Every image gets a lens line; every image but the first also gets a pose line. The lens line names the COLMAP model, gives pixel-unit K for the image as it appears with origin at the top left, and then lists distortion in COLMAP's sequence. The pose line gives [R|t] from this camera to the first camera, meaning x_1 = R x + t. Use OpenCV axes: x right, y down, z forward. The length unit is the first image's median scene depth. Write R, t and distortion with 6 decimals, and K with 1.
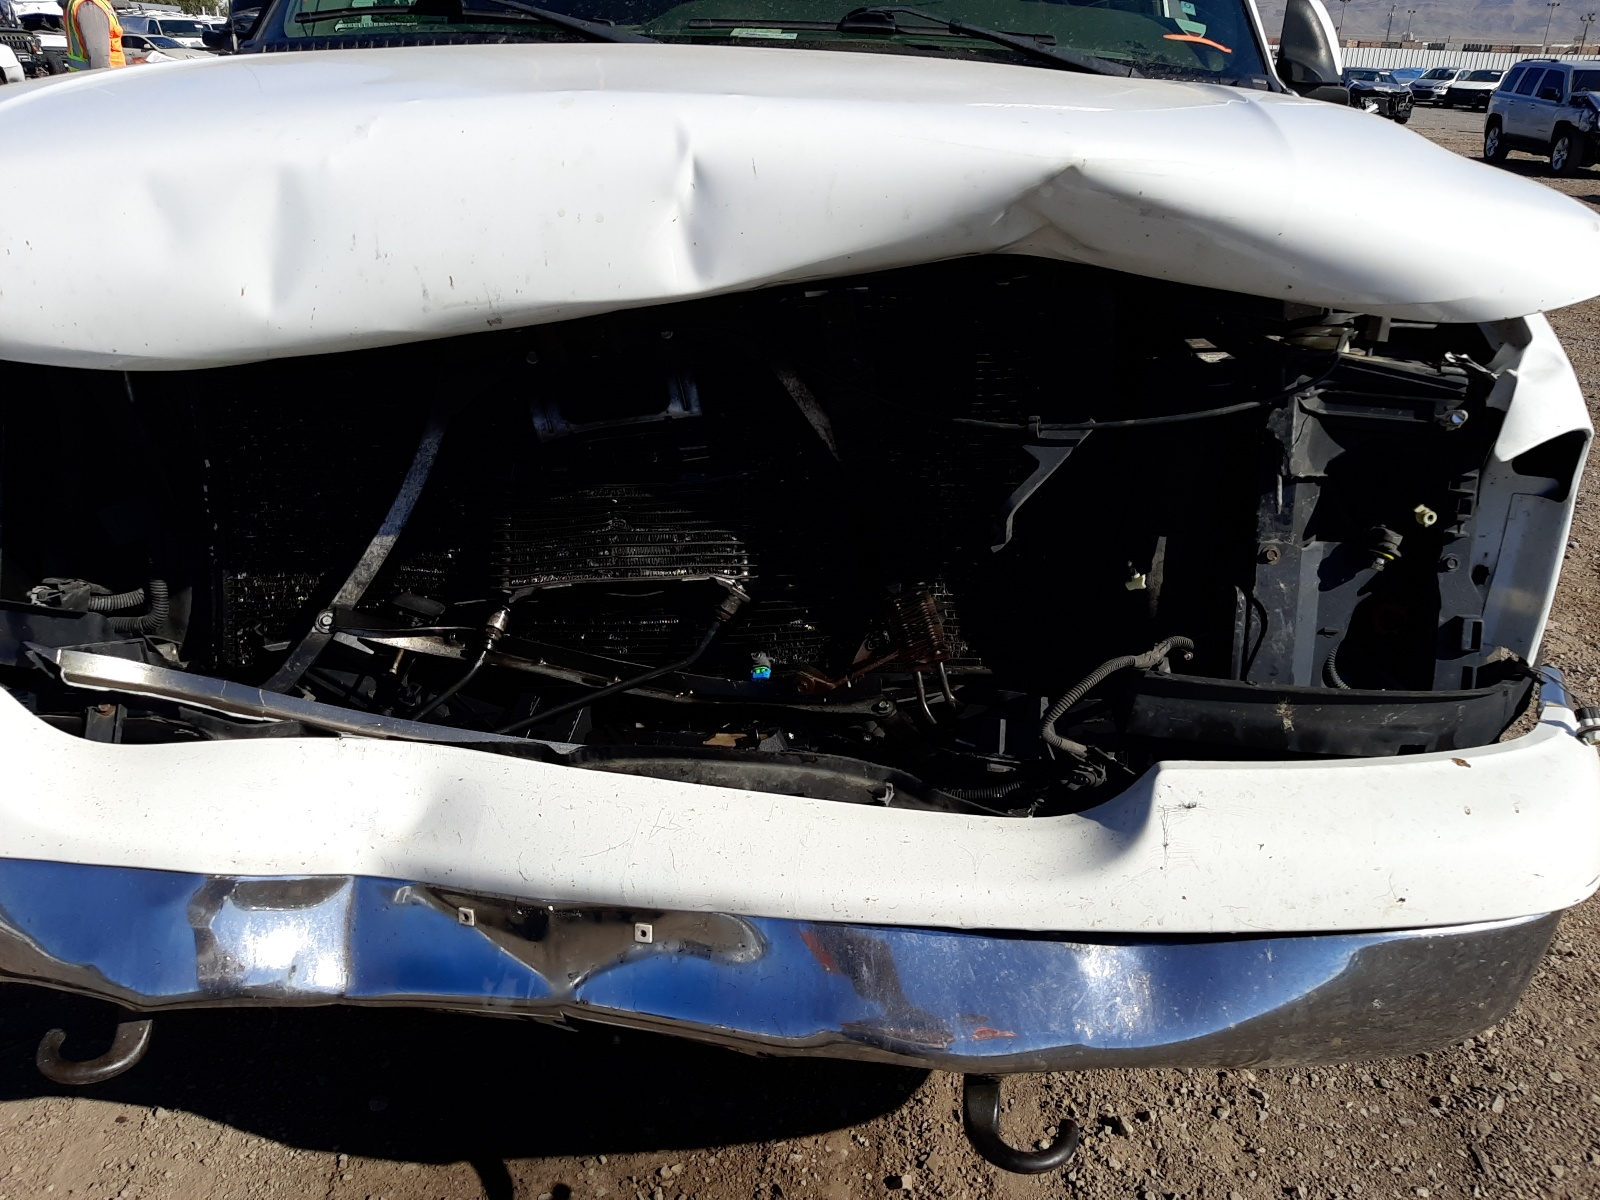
lens RADIAL K [[1335.5, 0, 800.0], [0, 1335.5, 600.0], [0, 0, 1]] dist [-0.036177, -0.005325]
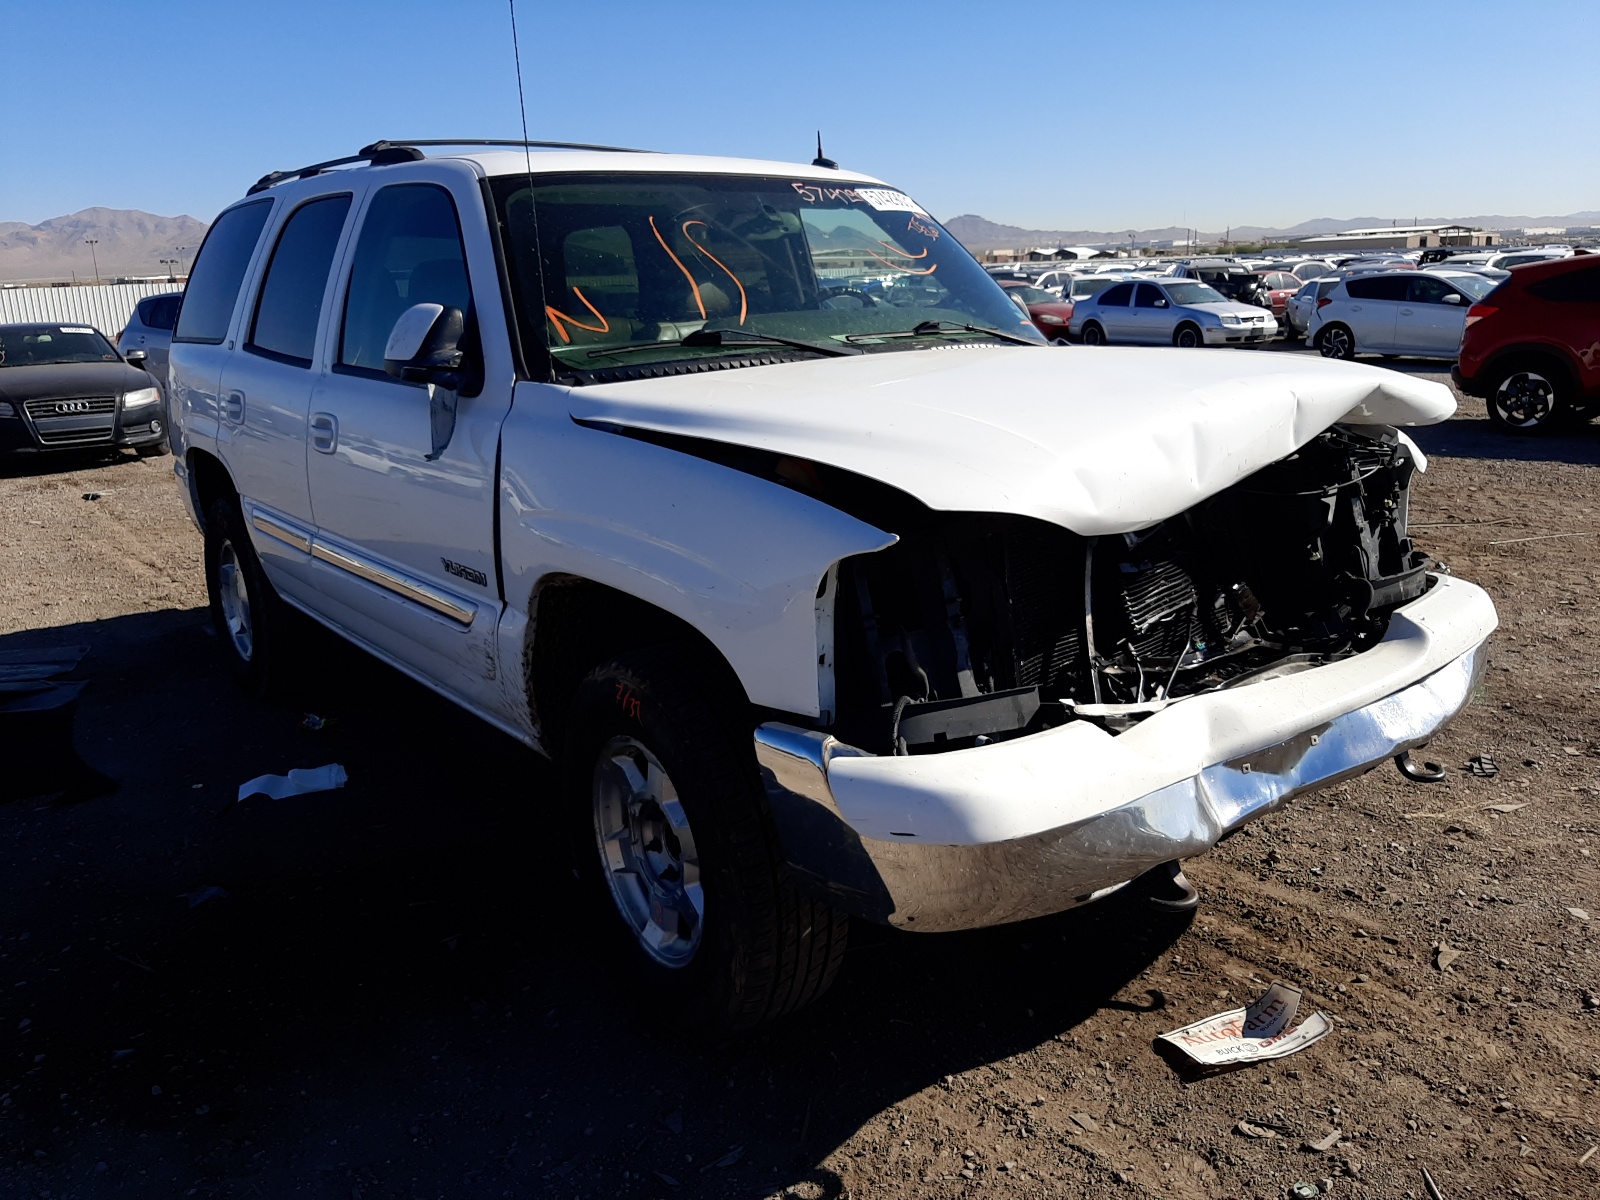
lens RADIAL K [[1335.5, 0, 800.0], [0, 1335.5, 600.0], [0, 0, 1]] dist [-0.036177, -0.005325]
pose [[0.719428, -0.208706, 0.662469, -2.013608], [0.315083, 0.948067, -0.043493, -0.129887], [-0.618988, 0.240023, 0.747825, -0.152266]]
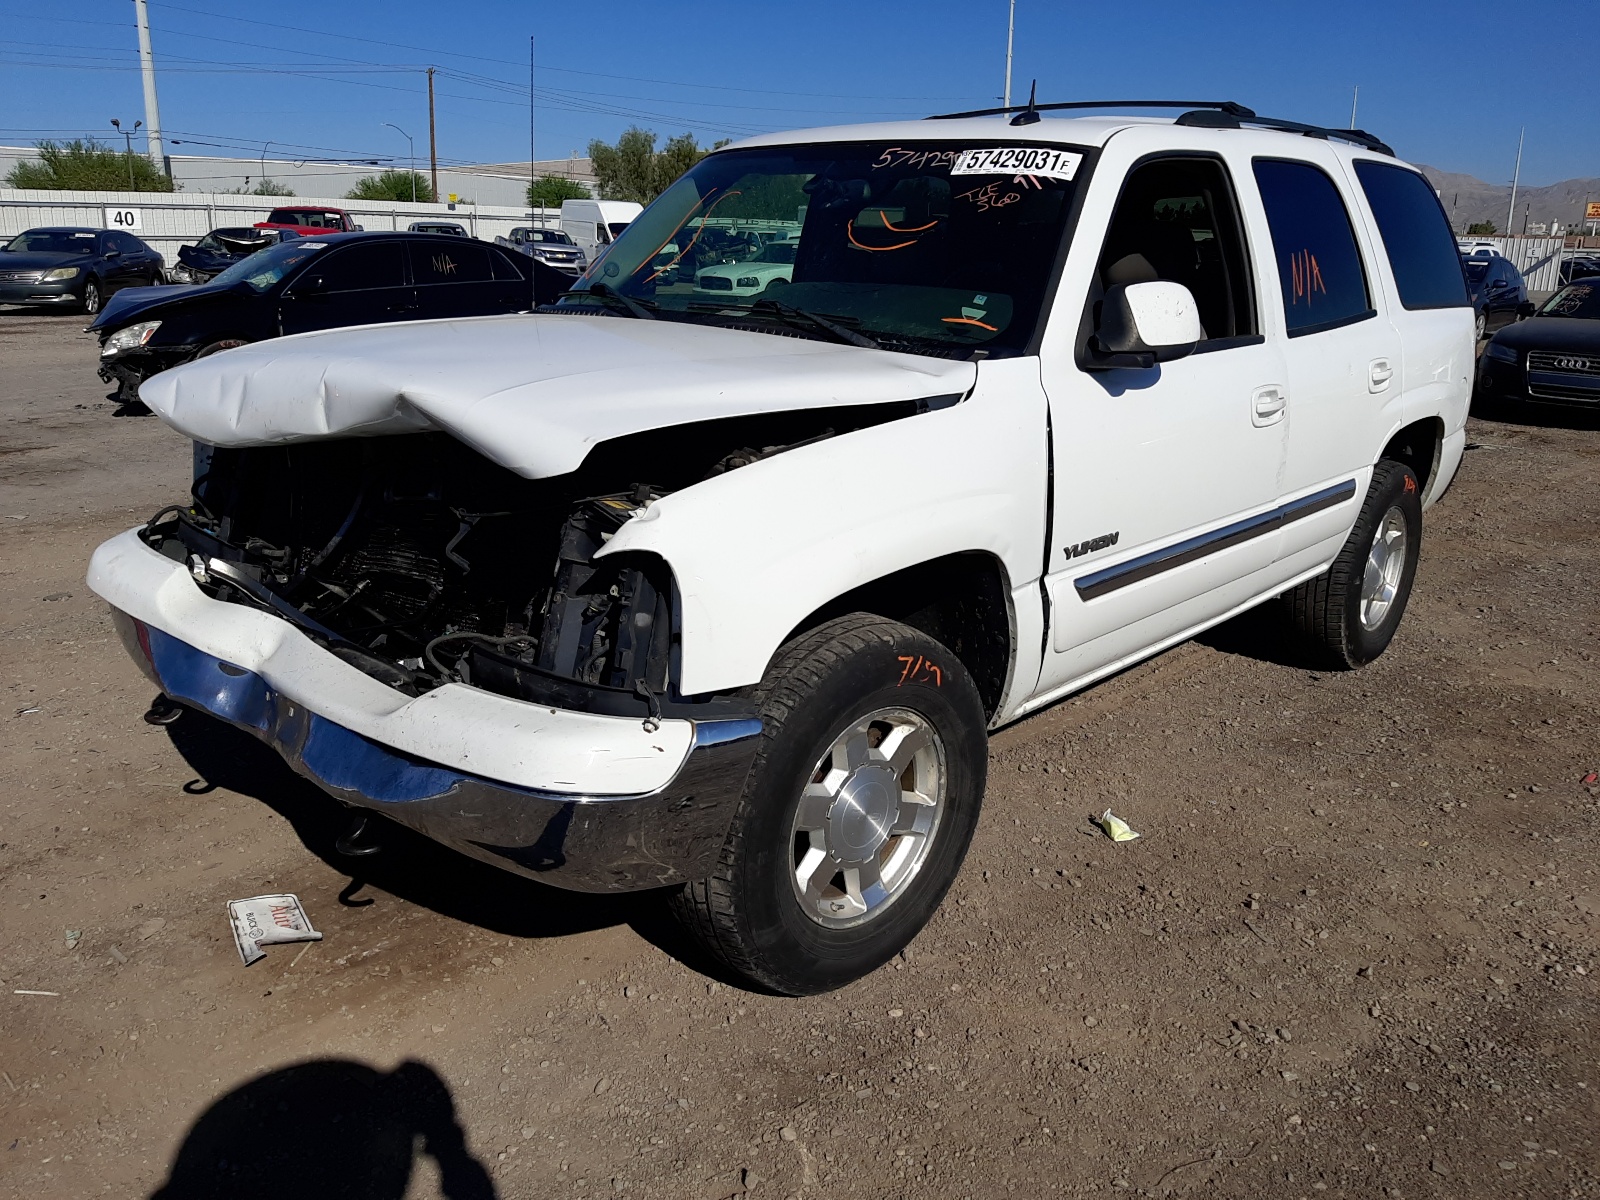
lens RADIAL K [[1335.5, 0, 800.0], [0, 1335.5, 600.0], [0, 0, 1]] dist [-0.036177, -0.005325]
pose [[0.787345, 0.159493, -0.595525, 1.768415], [-0.243763, 0.967781, -0.063089, 0.002996], [0.566275, 0.194840, 0.800856, -0.327936]]
